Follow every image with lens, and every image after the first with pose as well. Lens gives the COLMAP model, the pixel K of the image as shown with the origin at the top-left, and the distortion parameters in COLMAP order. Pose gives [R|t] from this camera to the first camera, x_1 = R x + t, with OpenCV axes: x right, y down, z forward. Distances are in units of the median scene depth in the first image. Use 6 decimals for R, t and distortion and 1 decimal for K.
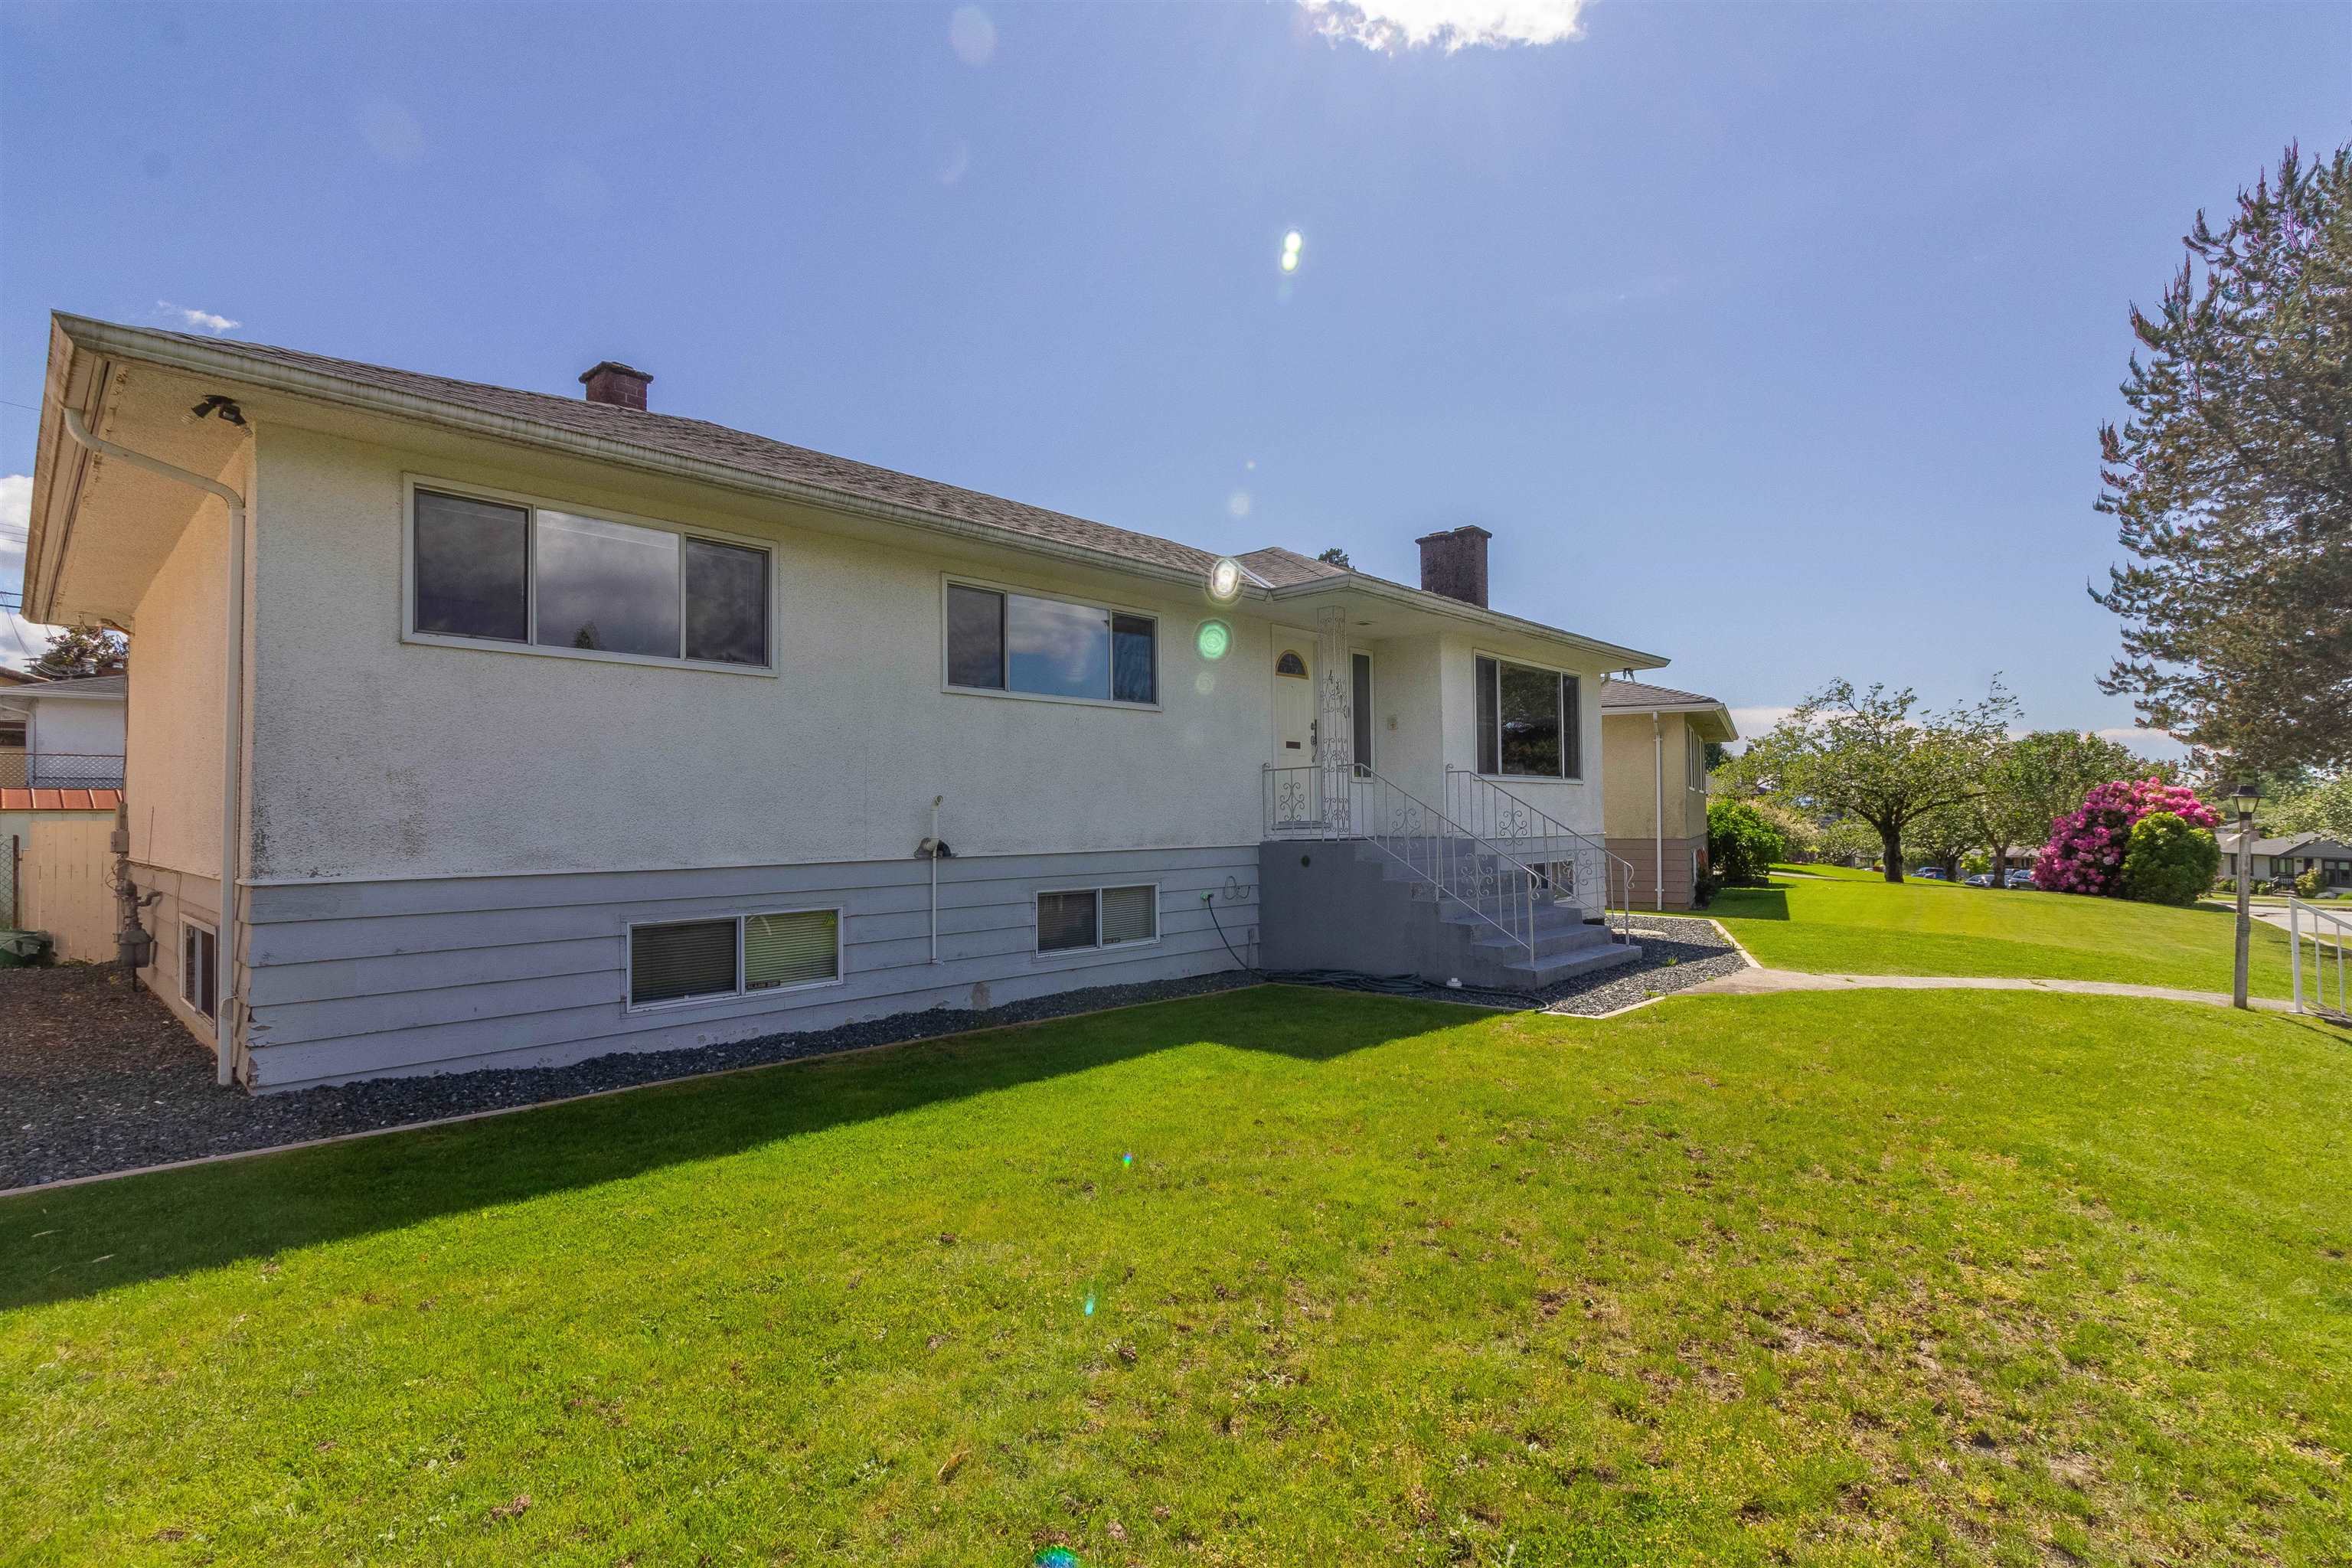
lens RADIAL K [[1125.0, 0, 1216.0], [0, 1125.0, 794.4], [0, 0, 1]] dist [0.009302, -0.000598]
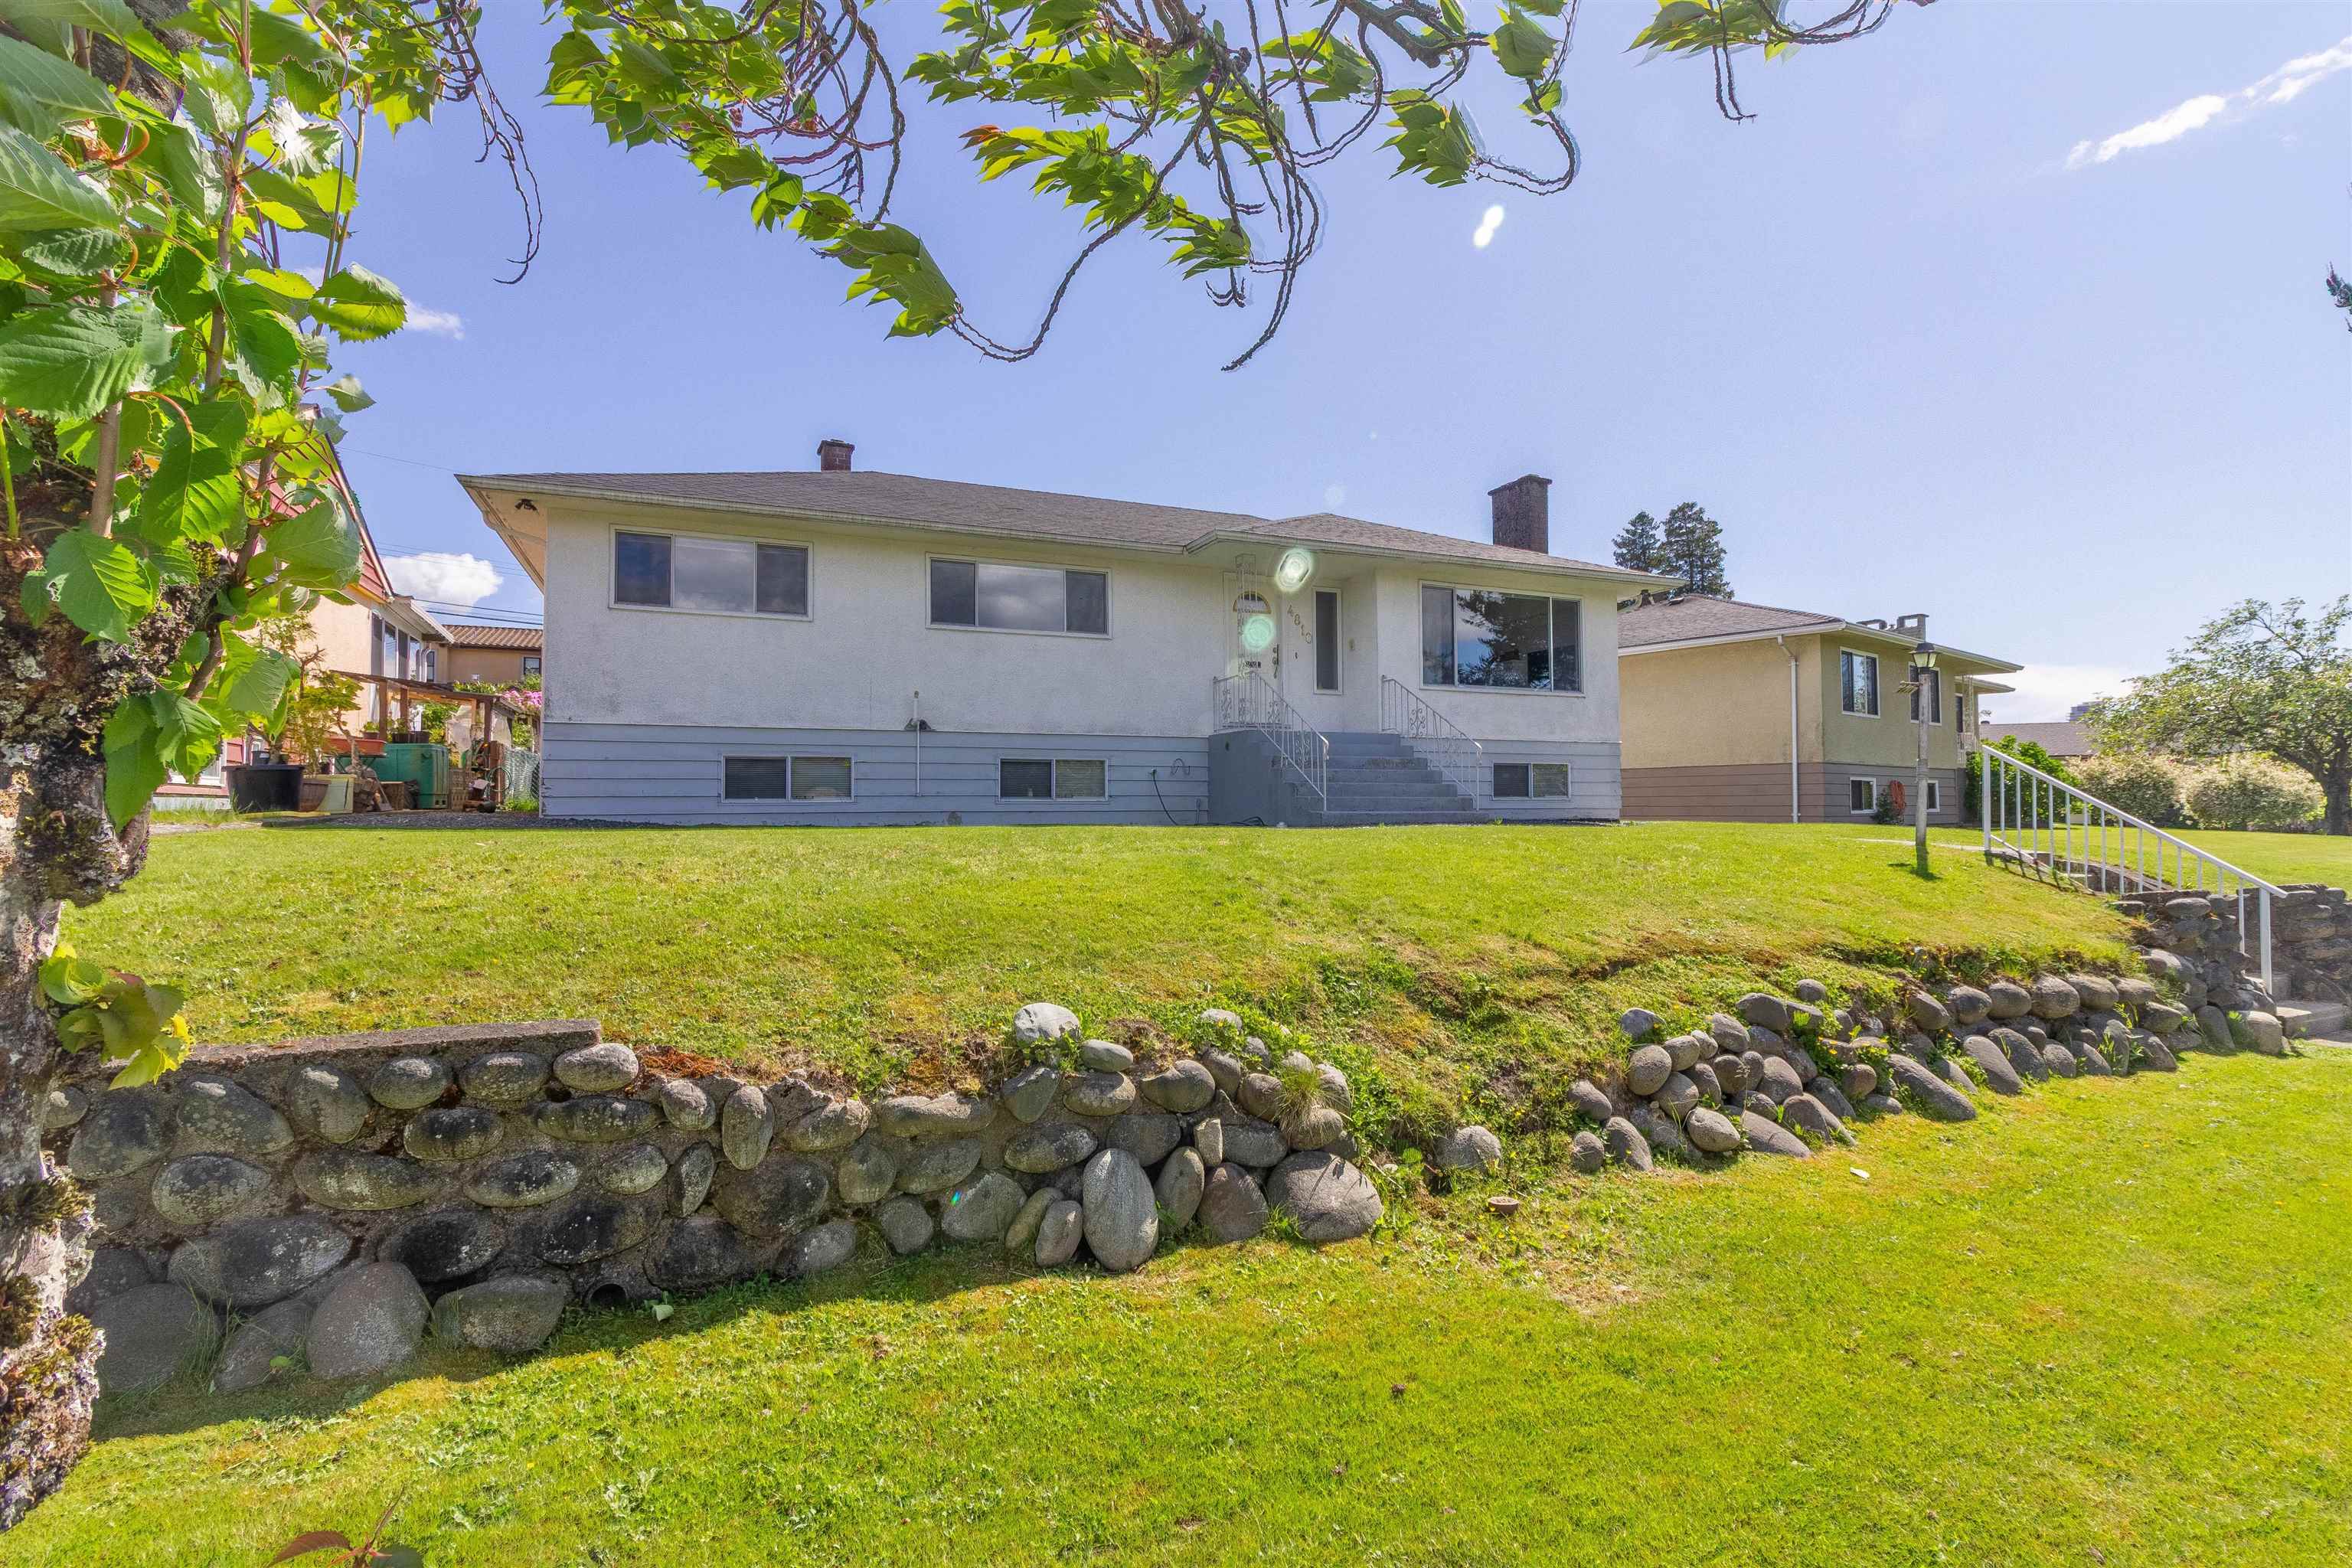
lens RADIAL K [[1125.0, 0, 1195.5], [0, 1125.0, 765.3], [0, 0, 1]] dist [0.009302, -0.000598]
pose [[0.916233, -0.012512, -0.400450, 0.722525], [0.006076, 0.999831, -0.017337, 0.130408], [0.400599, 0.013452, 0.916155, -0.298670]]
